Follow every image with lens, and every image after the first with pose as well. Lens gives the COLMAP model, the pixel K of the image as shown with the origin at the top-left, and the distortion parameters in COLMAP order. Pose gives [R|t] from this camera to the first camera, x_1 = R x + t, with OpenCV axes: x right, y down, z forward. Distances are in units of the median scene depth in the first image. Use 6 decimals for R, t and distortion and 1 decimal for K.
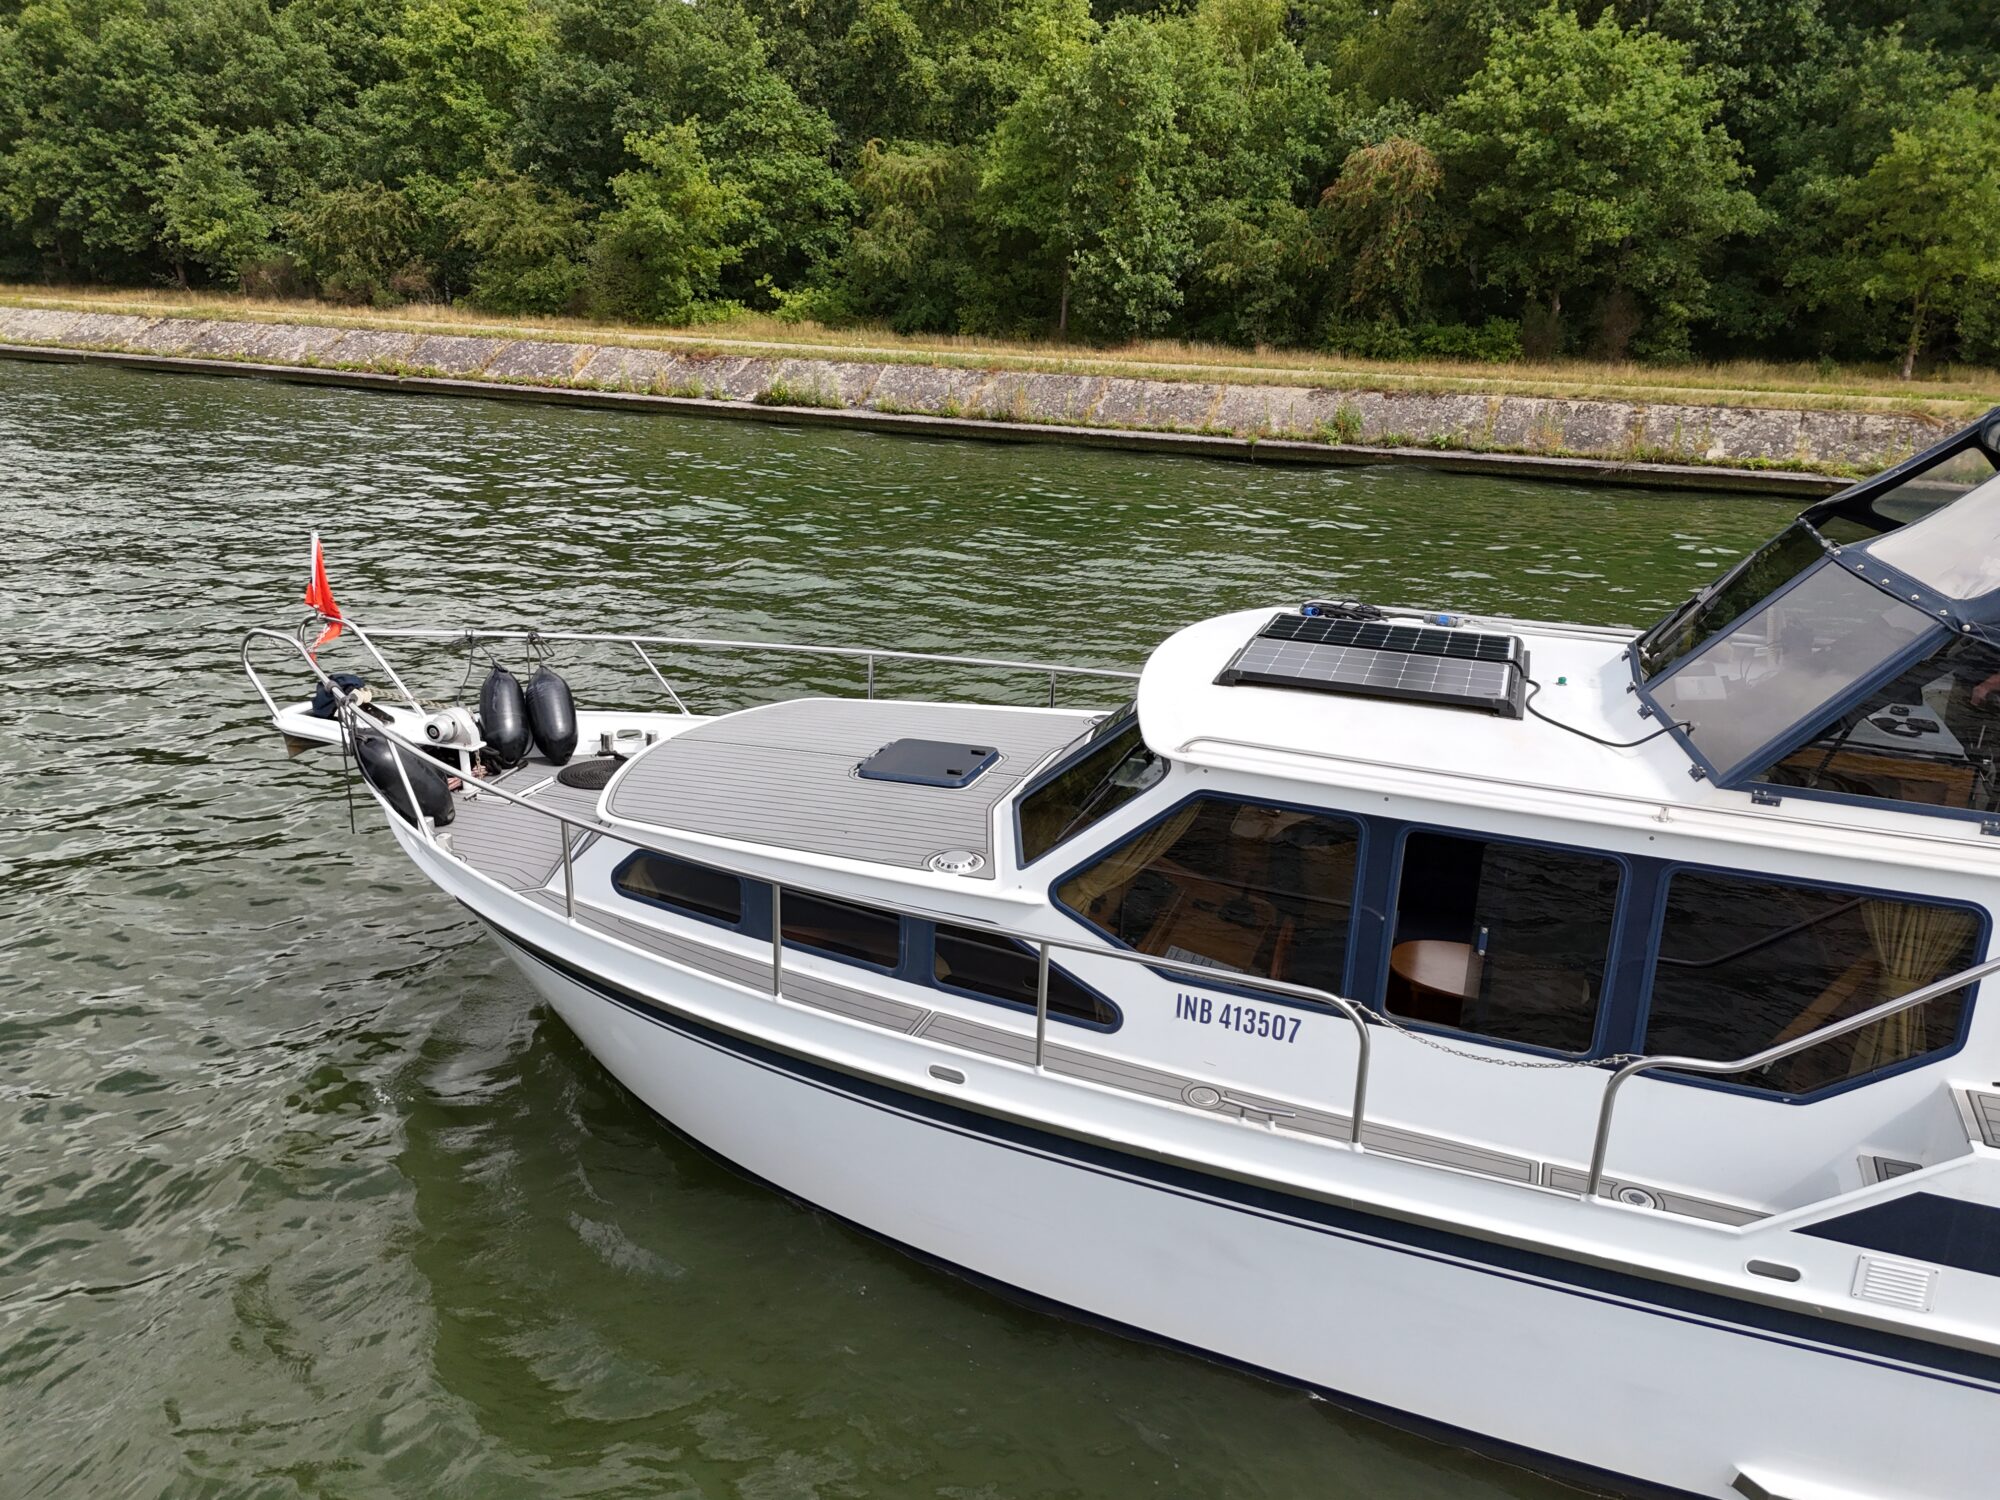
lens RADIAL K [[1484.2, 0, 969.5], [0, 1484.2, 747.0], [0, 0, 1]] dist [0.063646, -0.061681]
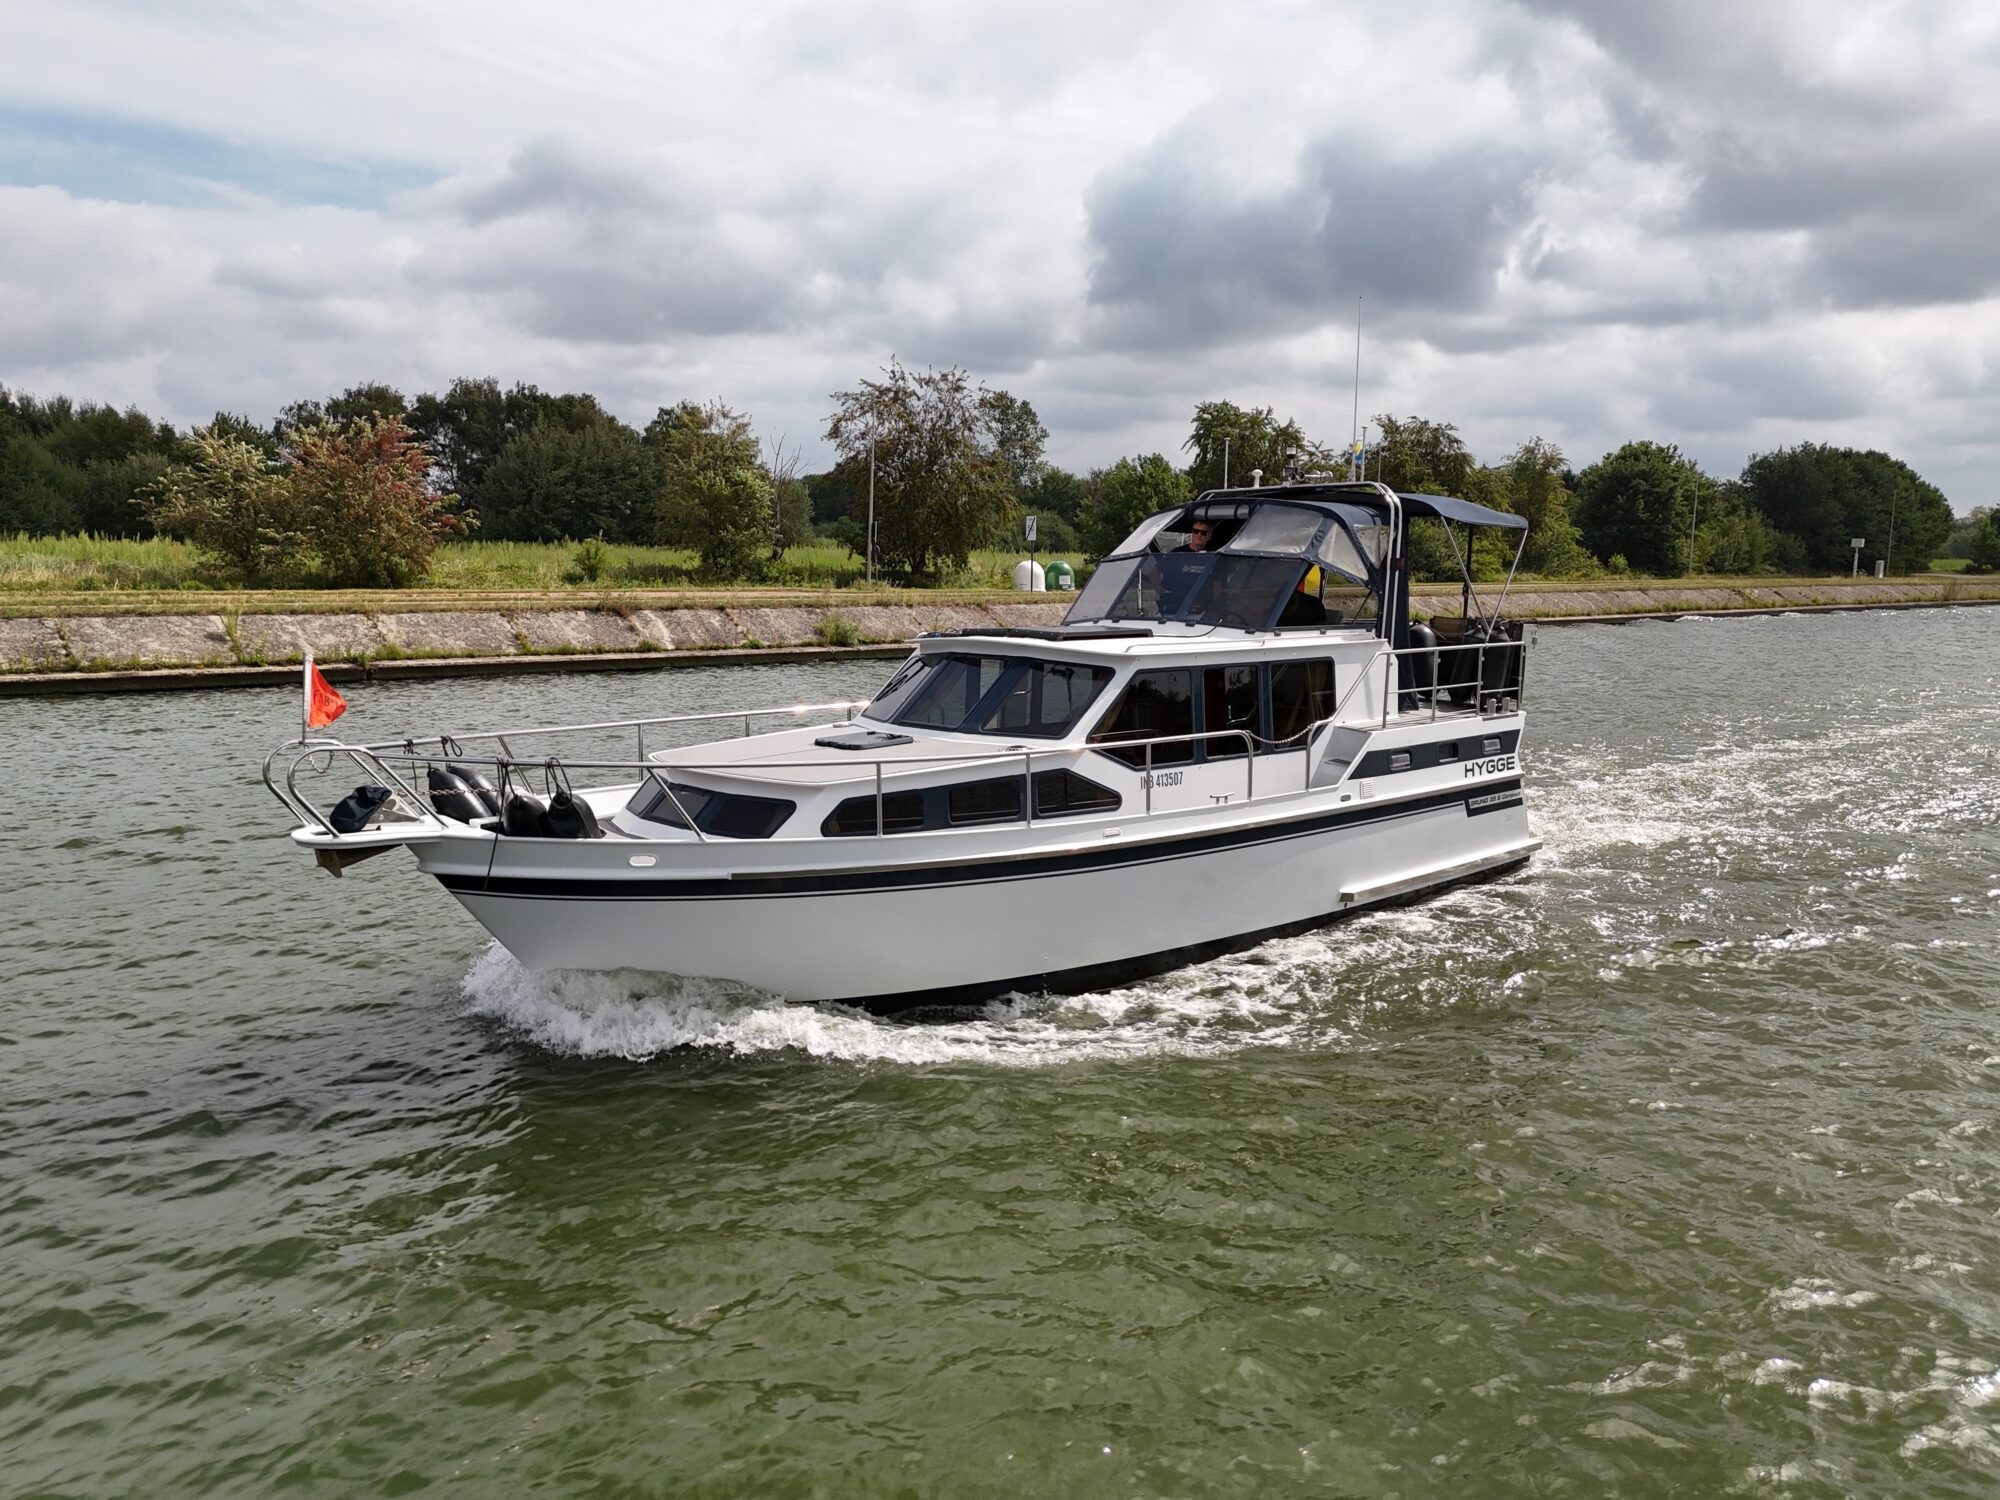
lens RADIAL K [[1484.2, 0, 992.8], [0, 1484.2, 753.5], [0, 0, 1]] dist [0.063646, -0.061681]
pose [[0.446880, -0.126779, 0.885565, -1.707492], [0.289511, 0.957132, -0.009070, 0.097354], [-0.846452, 0.260435, 0.464427, 0.240454]]
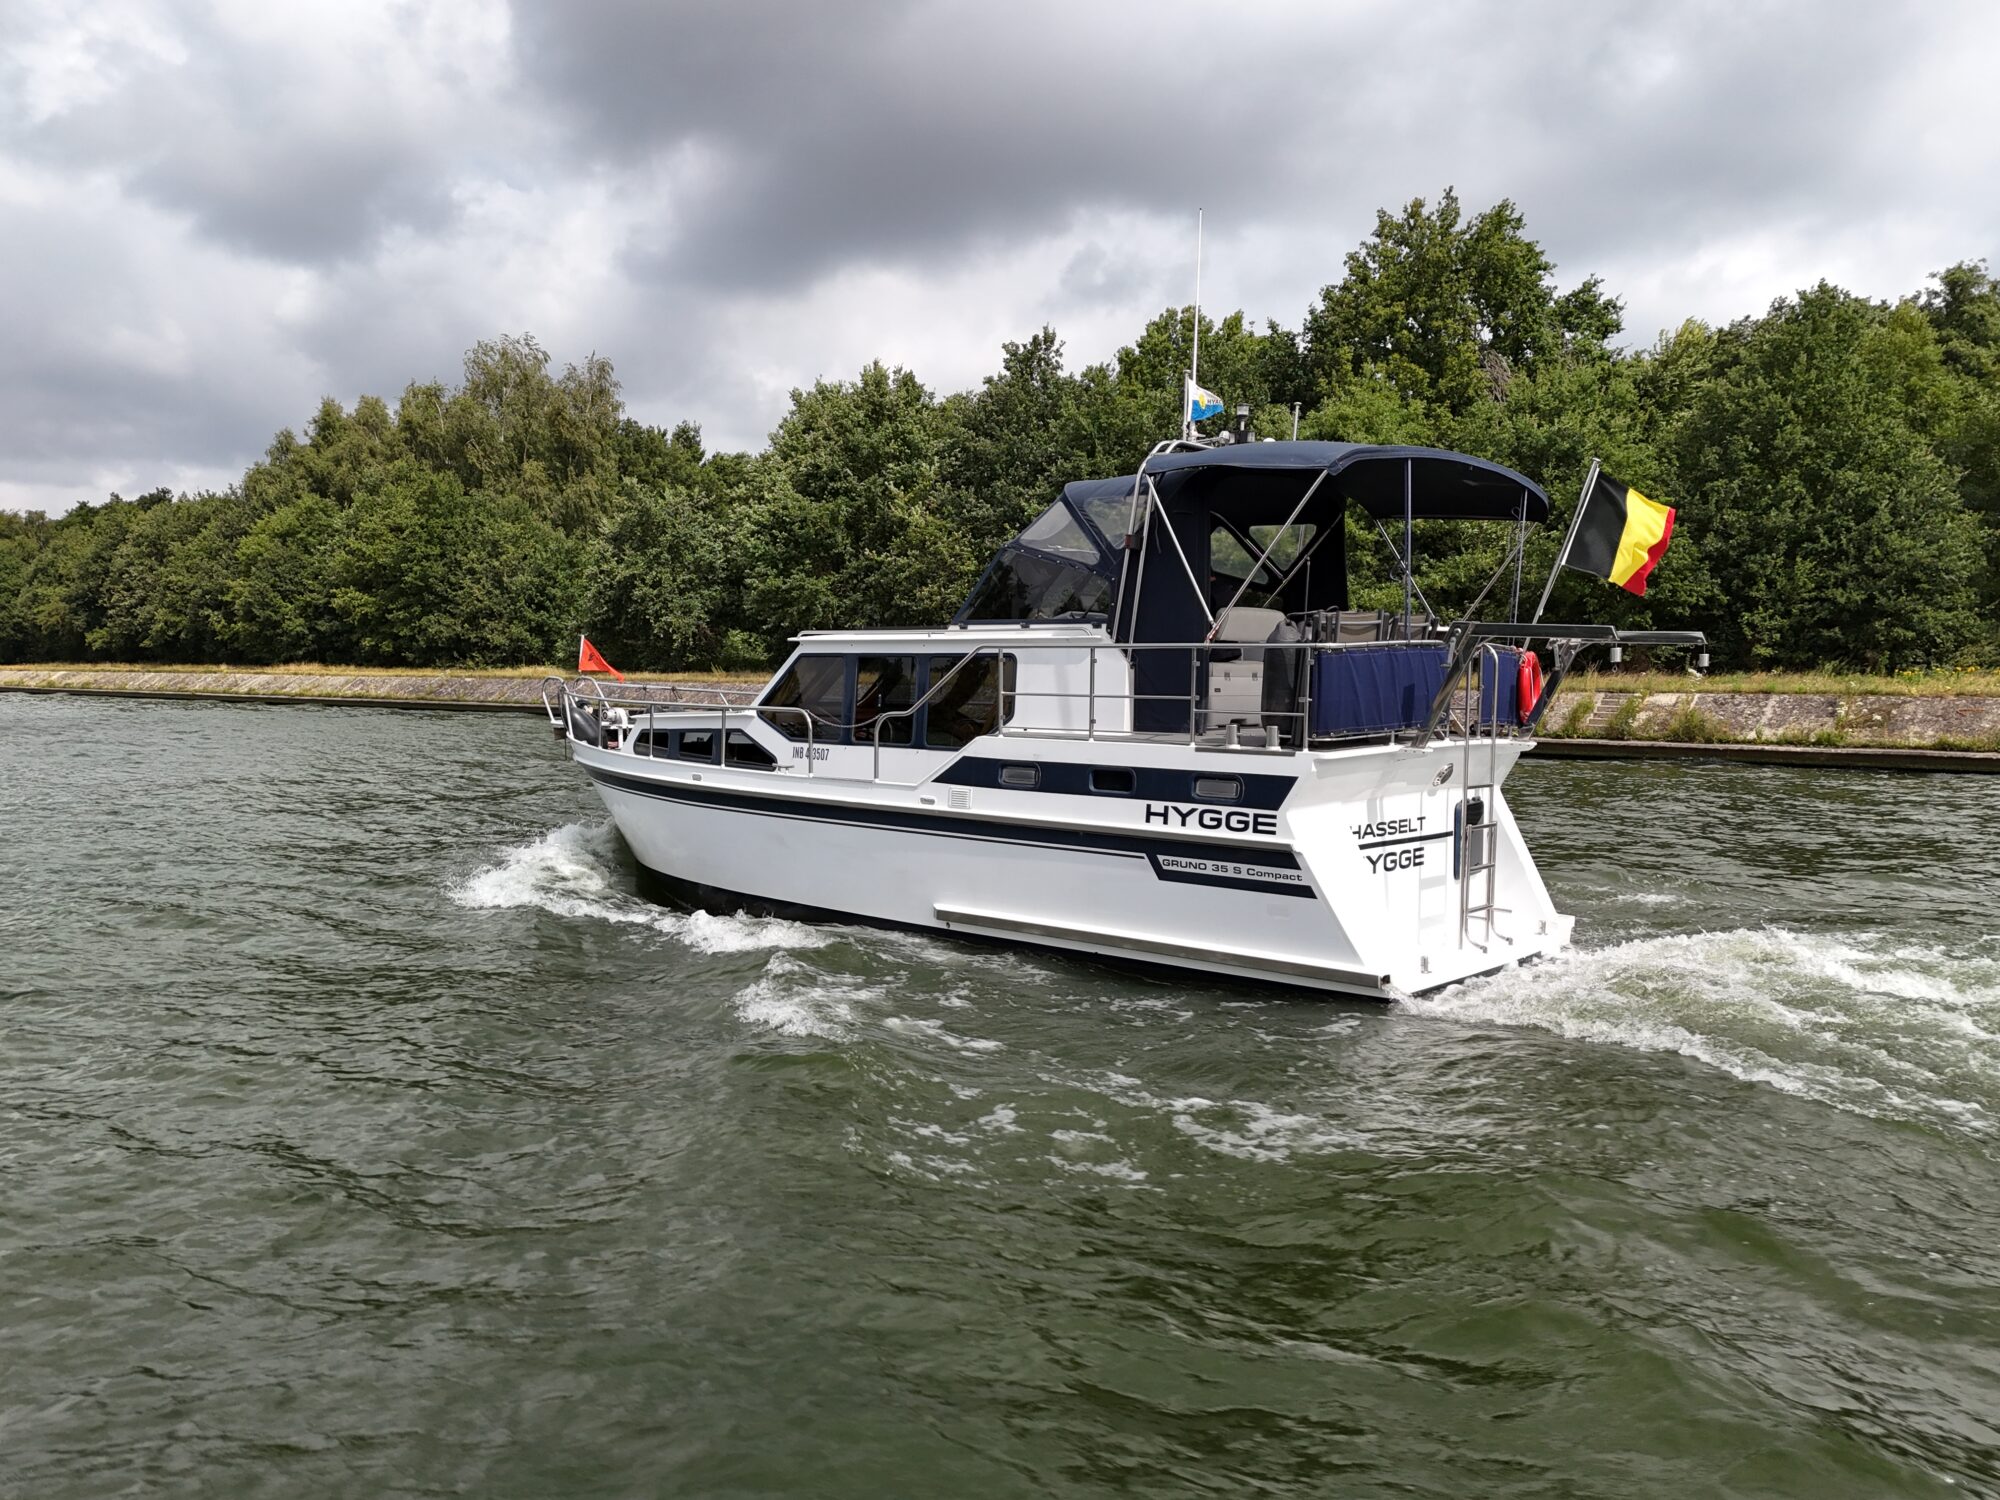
lens RADIAL K [[1484.2, 0, 996.2], [0, 1484.2, 766.8], [0, 0, 1]] dist [0.063646, -0.061681]
pose [[0.942895, 0.016489, -0.332681, 1.192975], [-0.104415, 0.963064, -0.248205, 0.729957], [0.316300, 0.268768, 0.909790, -0.962461]]
